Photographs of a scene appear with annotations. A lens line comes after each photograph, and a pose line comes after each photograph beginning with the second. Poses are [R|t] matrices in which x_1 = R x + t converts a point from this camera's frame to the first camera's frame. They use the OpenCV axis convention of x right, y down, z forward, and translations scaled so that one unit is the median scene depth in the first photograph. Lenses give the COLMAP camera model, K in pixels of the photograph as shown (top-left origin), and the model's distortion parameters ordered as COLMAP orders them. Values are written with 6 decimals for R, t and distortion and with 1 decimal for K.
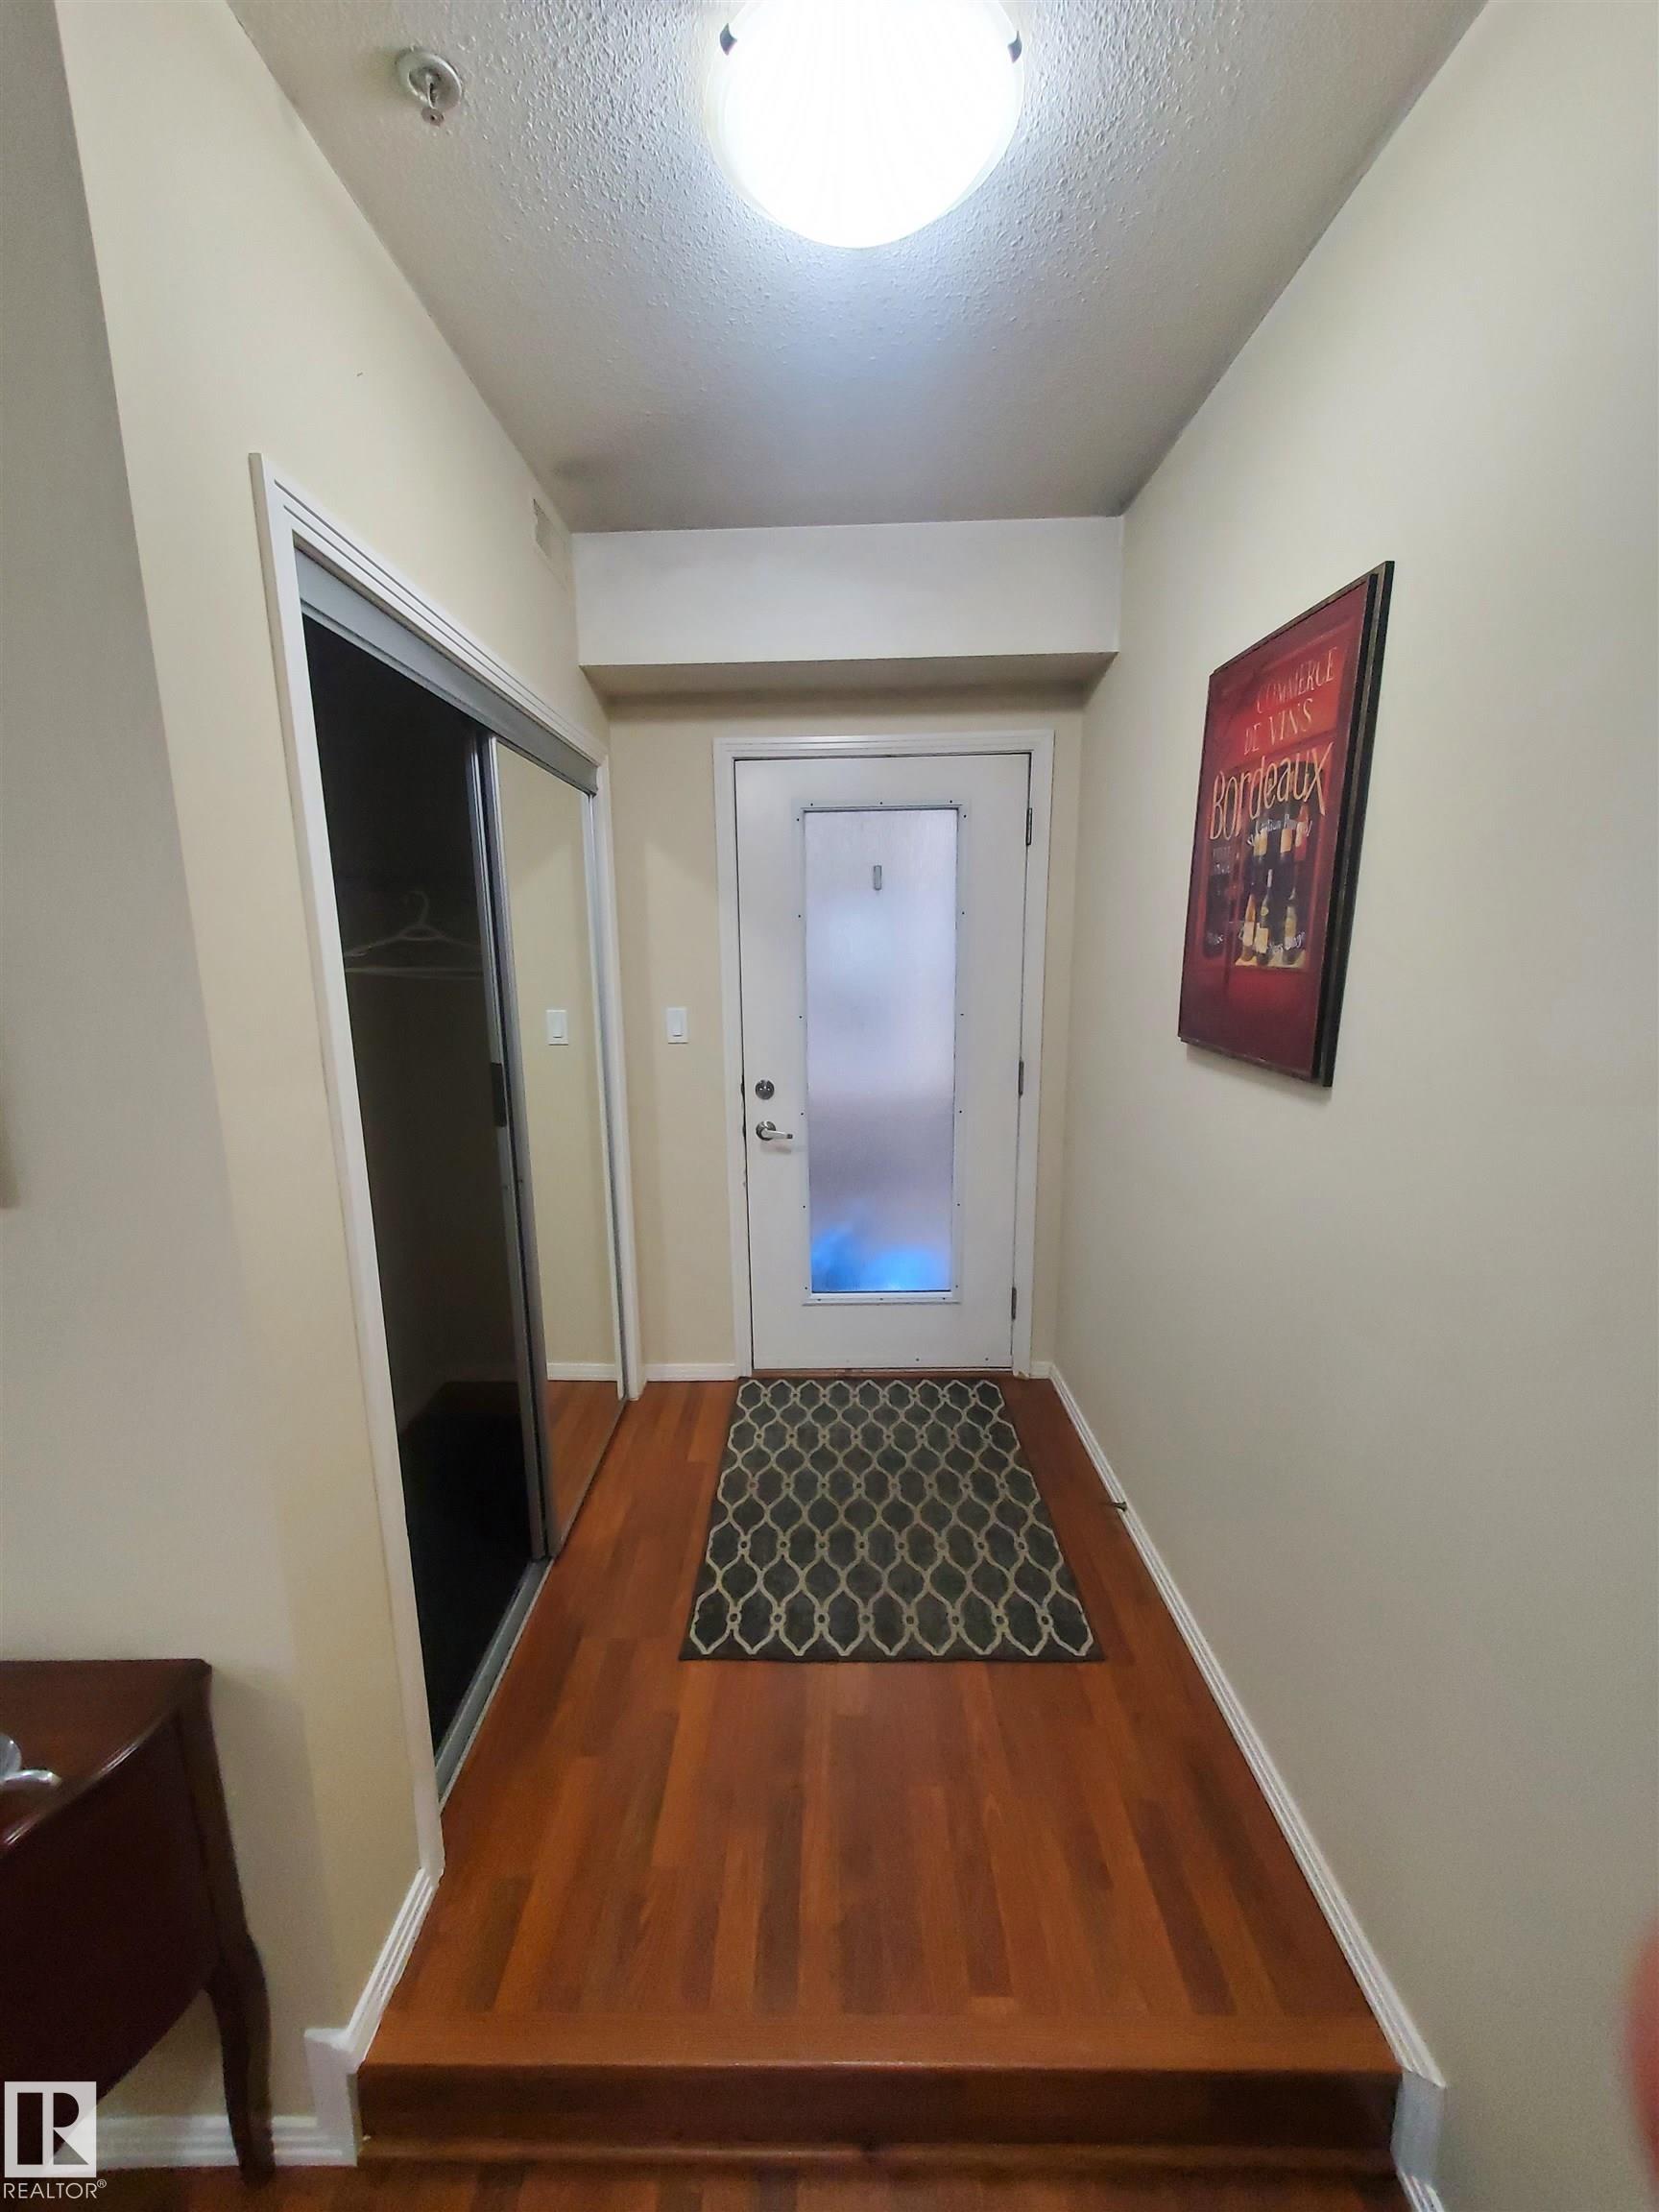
lens RADIAL K [[877.1, 0, 801.9], [0, 877.1, 1118.3], [0, 0, 1]] dist [0.002004, -0.000344]
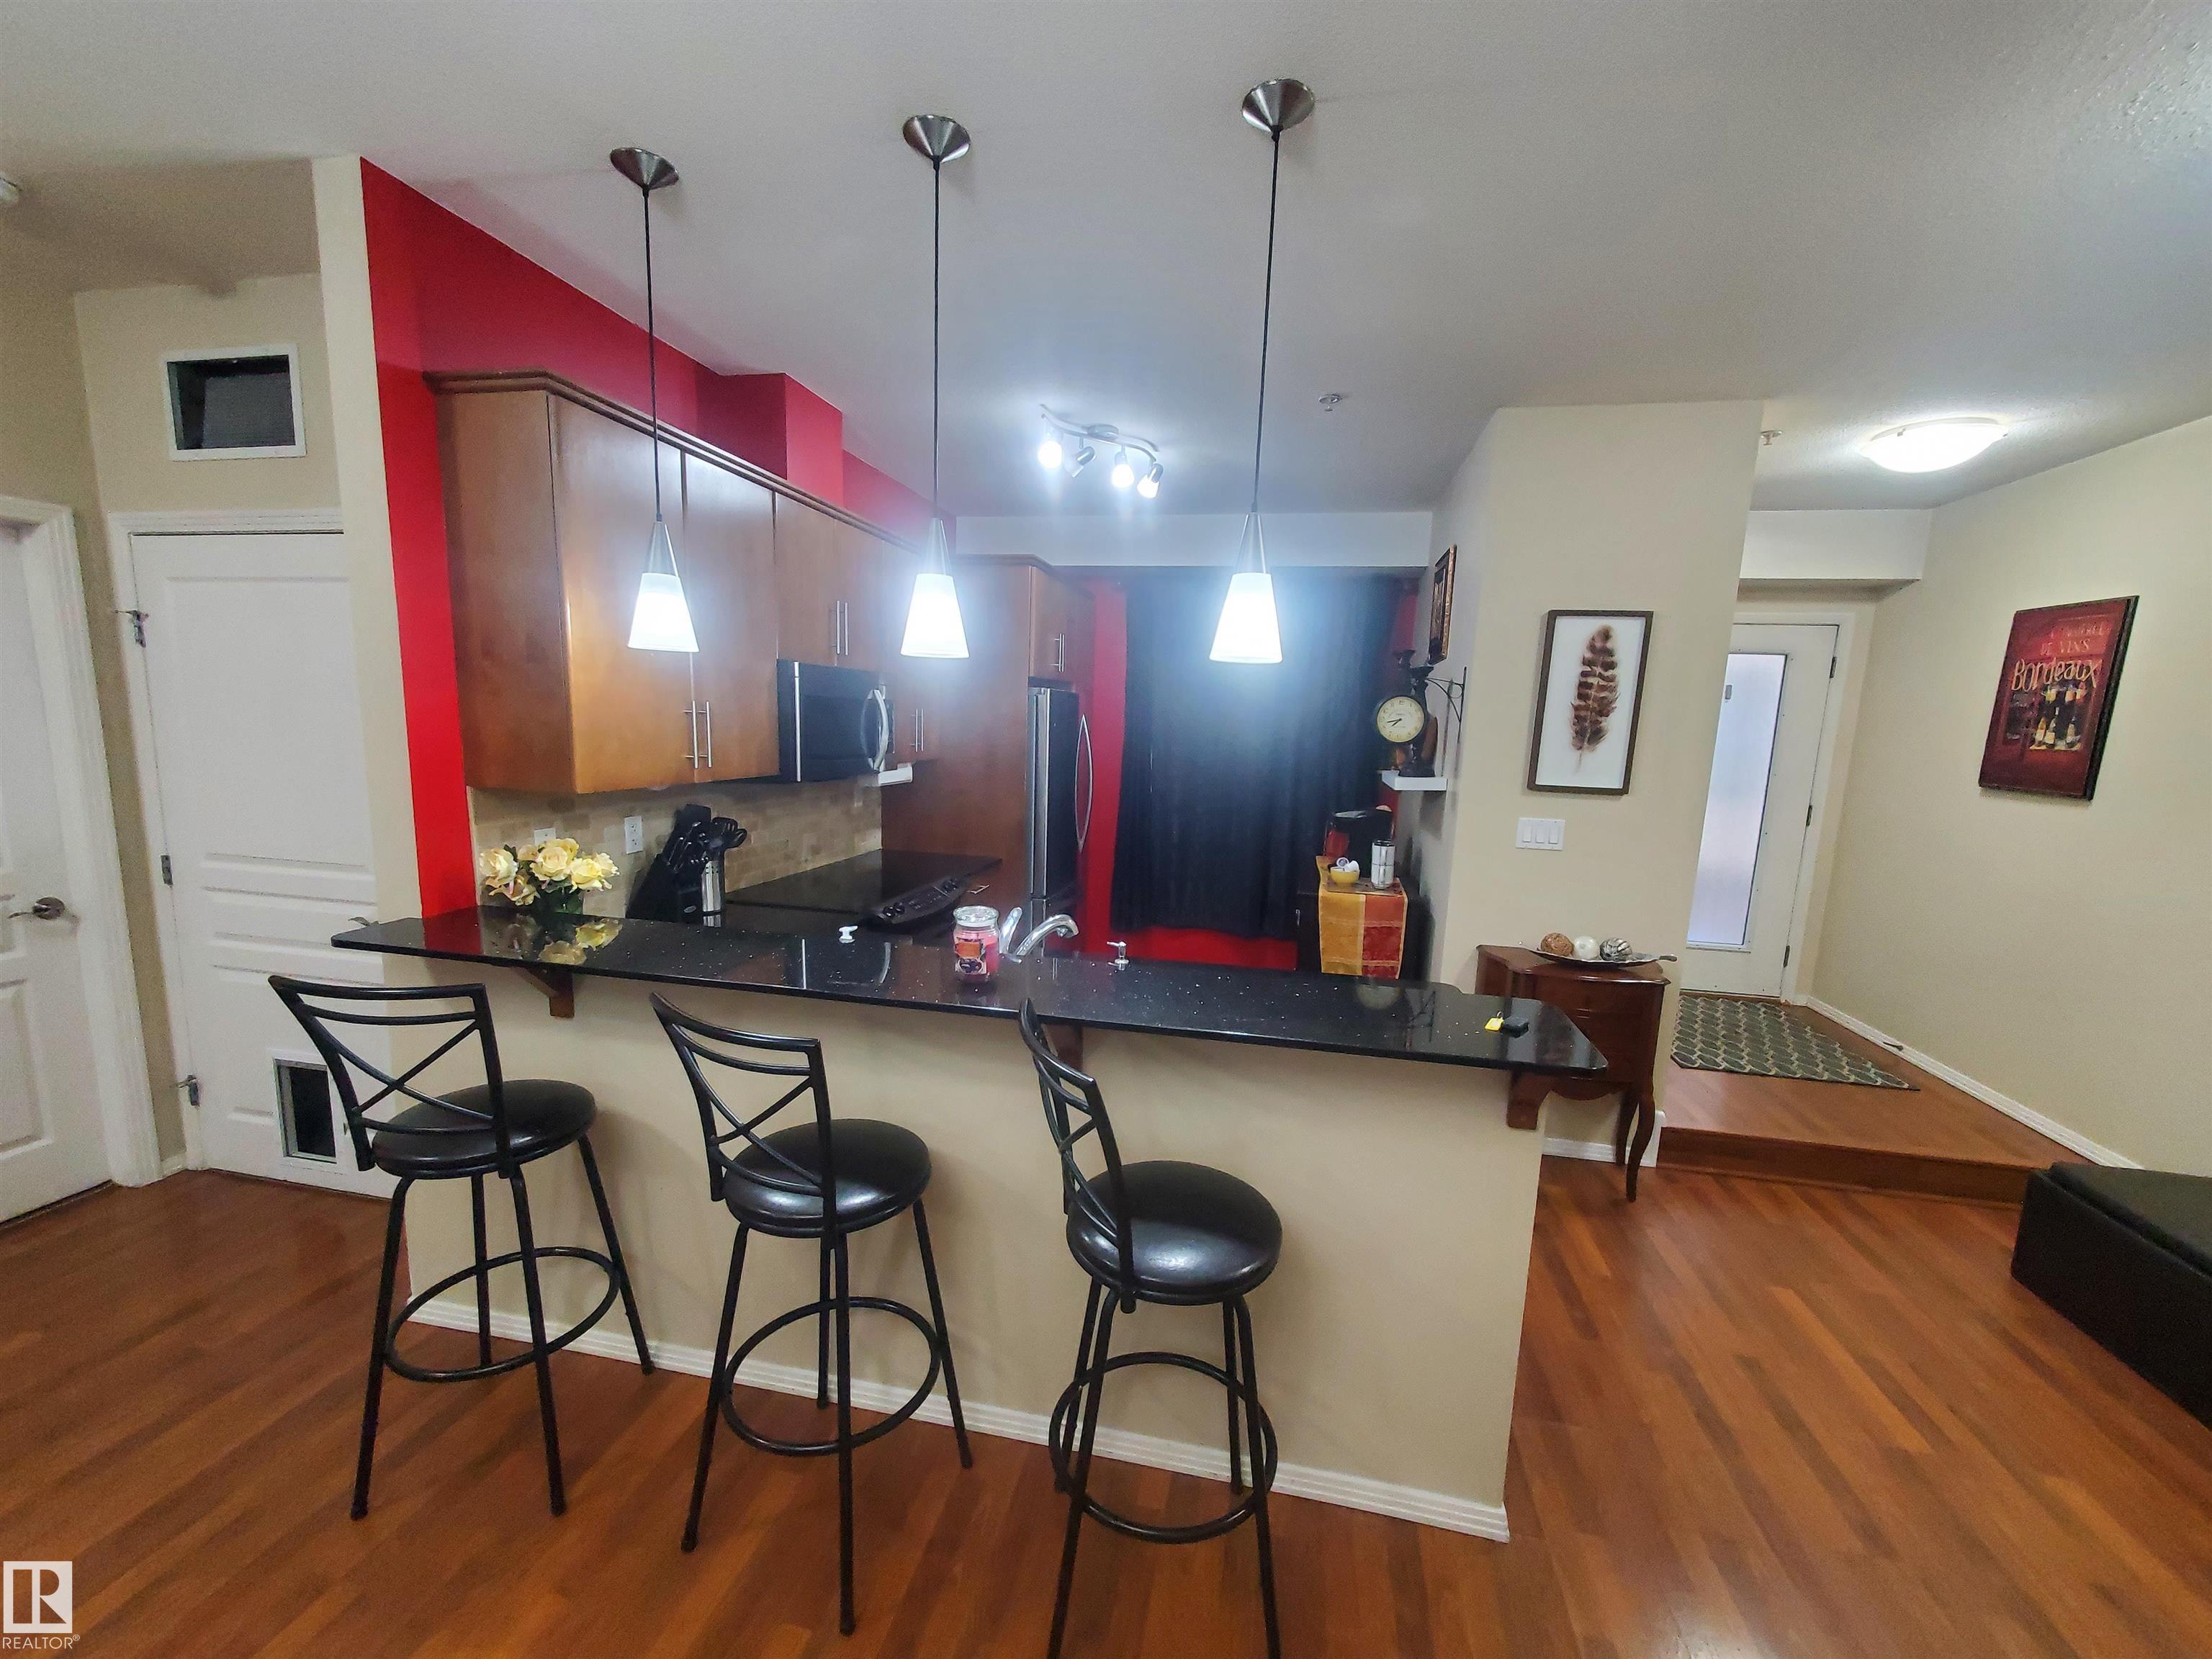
lens RADIAL K [[894.6, 0, 1089.7], [0, 894.6, 863.4], [0, 0, 1]] dist [-0.000720, -0.000512]
pose [[0.981320, 0.080424, -0.174765, -1.434379], [-0.086931, 0.995766, -0.029889, 0.391452], [0.171621, 0.044523, 0.984156, -1.628126]]
